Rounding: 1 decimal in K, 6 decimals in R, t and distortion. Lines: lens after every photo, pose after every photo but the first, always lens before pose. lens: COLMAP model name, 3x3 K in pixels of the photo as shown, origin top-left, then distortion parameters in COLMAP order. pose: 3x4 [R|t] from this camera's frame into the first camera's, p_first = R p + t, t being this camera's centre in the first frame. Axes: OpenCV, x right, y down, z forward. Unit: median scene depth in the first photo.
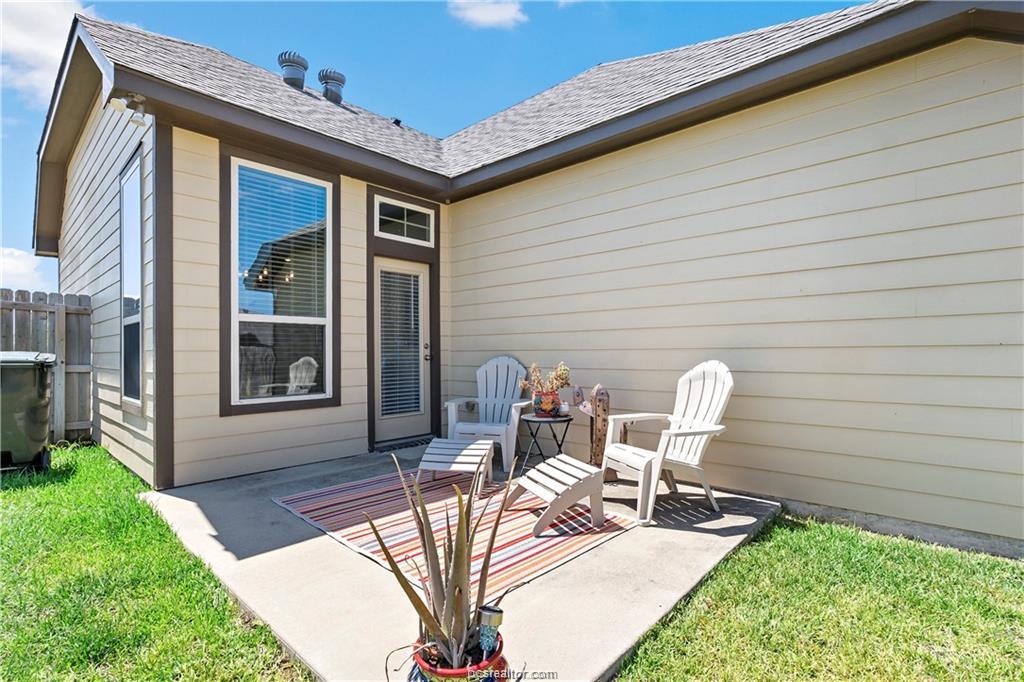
lens RADIAL K [[477.8, 0, 510.2], [0, 477.8, 350.1], [0, 0, 1]] dist [-0.002520, -0.000627]
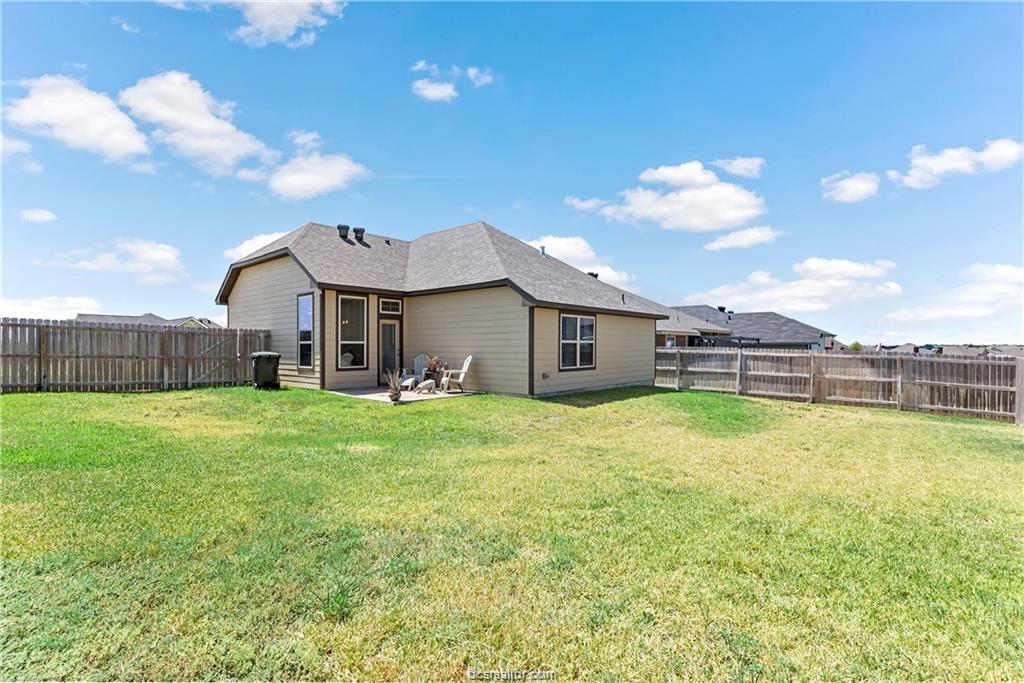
lens RADIAL K [[477.8, 0, 510.2], [0, 477.8, 350.6], [0, 0, 1]] dist [-0.002520, -0.000627]
pose [[0.999816, 0.005239, 0.018467, 0.457202], [-0.005496, 0.999888, 0.013916, -0.050952], [-0.018392, -0.014015, 0.999733, -1.926667]]
